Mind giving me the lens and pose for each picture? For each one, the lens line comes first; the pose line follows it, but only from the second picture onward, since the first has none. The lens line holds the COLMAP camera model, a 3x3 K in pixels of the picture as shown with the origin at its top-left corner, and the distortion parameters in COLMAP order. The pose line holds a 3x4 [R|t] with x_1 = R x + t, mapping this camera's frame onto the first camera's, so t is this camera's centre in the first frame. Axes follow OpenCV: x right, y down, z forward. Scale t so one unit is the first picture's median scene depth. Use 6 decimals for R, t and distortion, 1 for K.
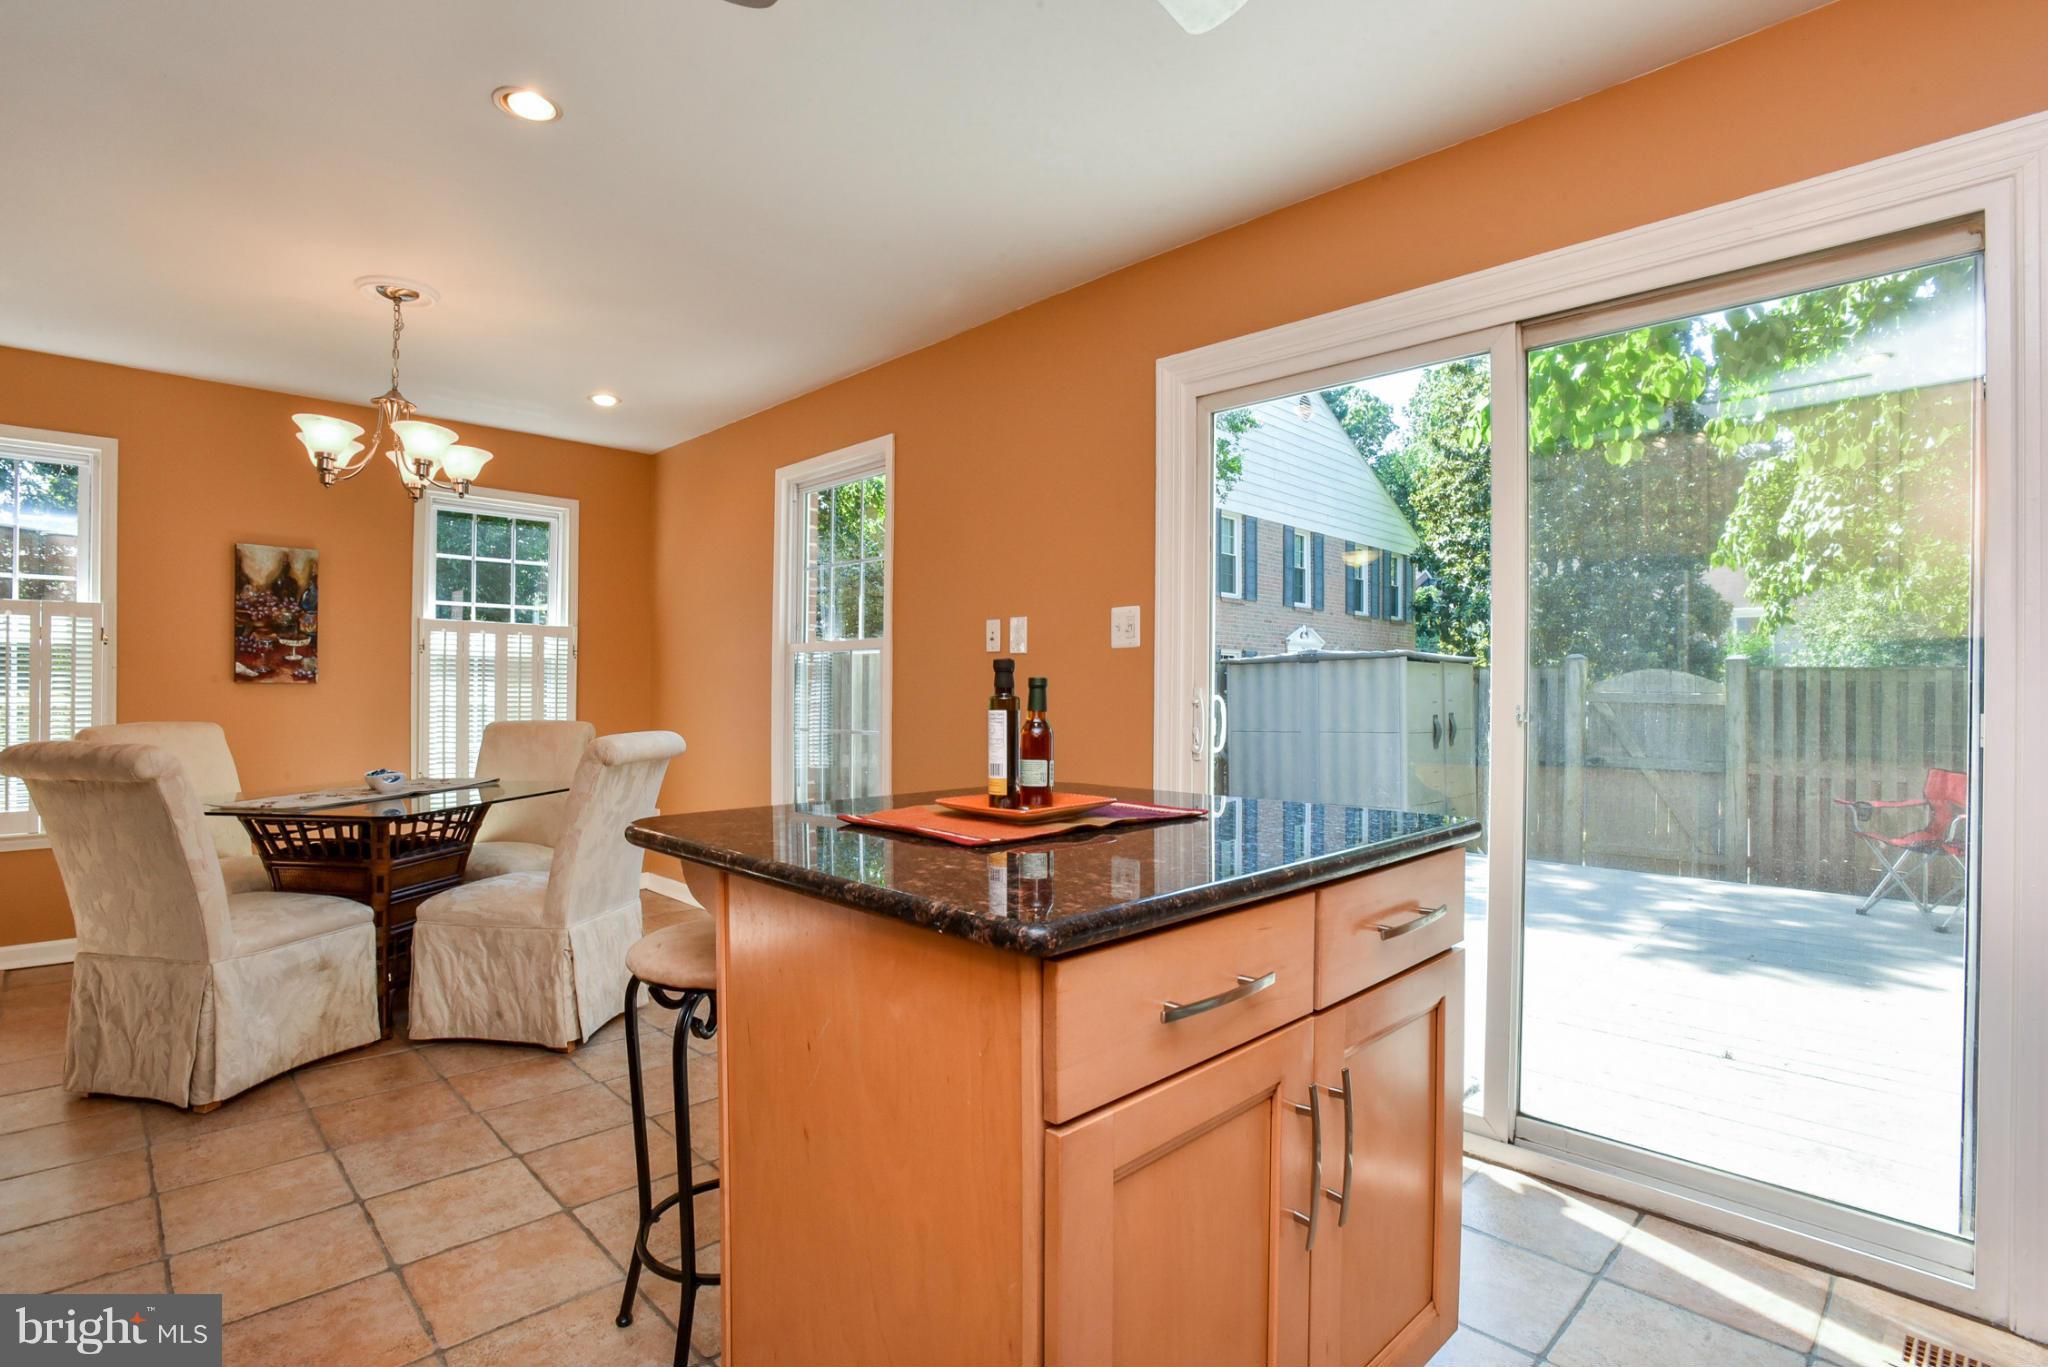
lens RADIAL K [[970.2, 0, 1024.0], [0, 970.2, 683.5], [0, 0, 1]] dist [-0.056655, 0.030948]
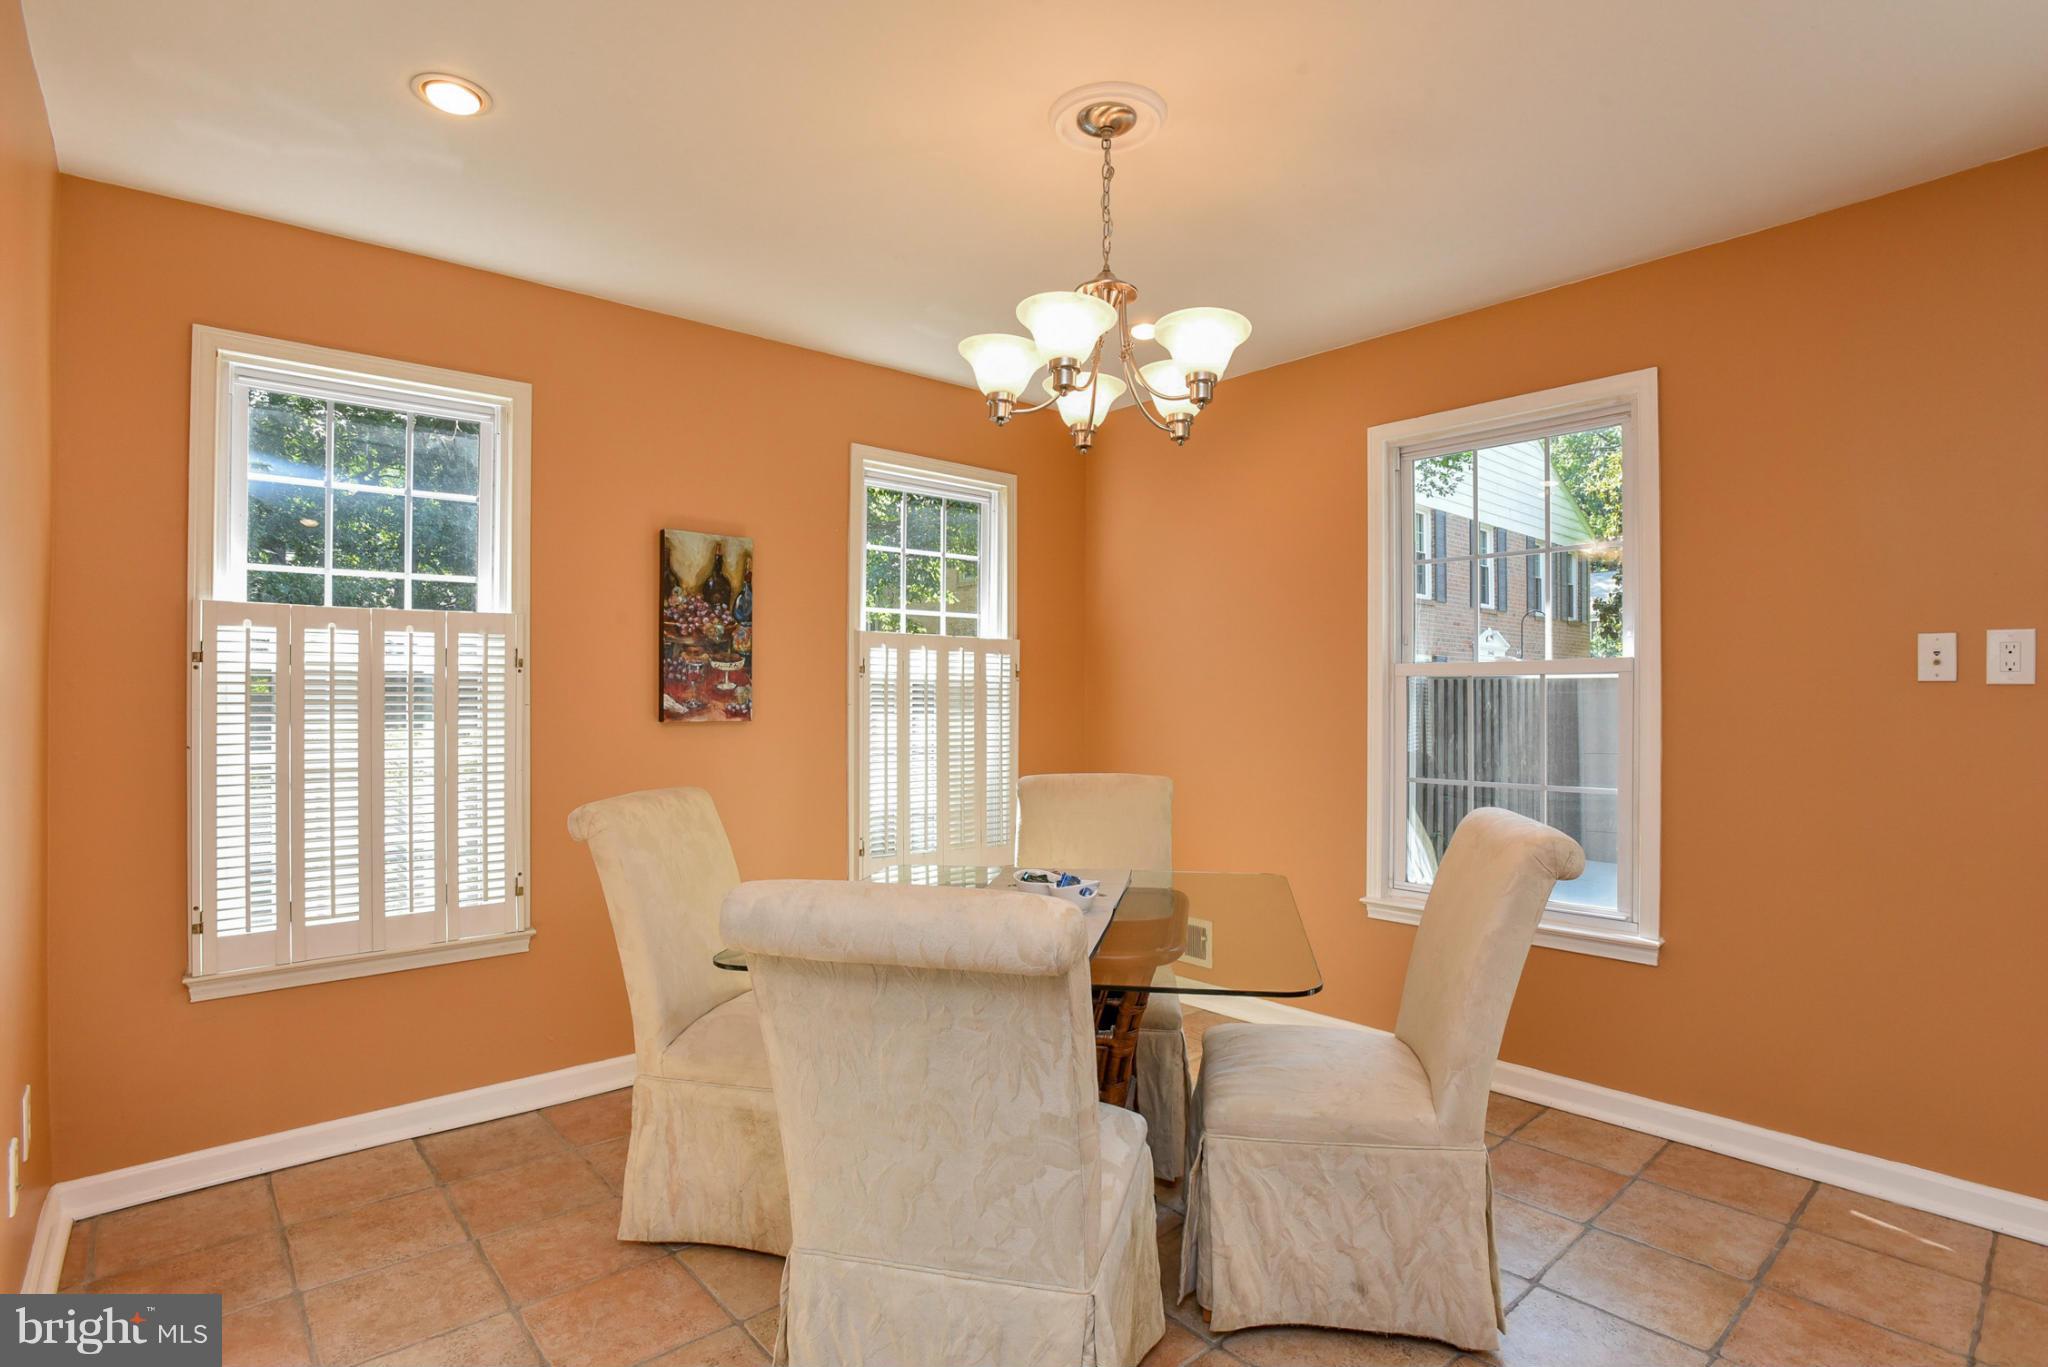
lens RADIAL K [[975.9, 0, 1034.5], [0, 975.9, 681.2], [0, 0, 1]] dist [-0.025964, -0.010786]
pose [[0.999440, -0.005465, -0.033026, -0.445855], [0.005256, 0.999966, -0.006406, -0.021964], [0.033060, 0.006229, 0.999434, 0.229813]]
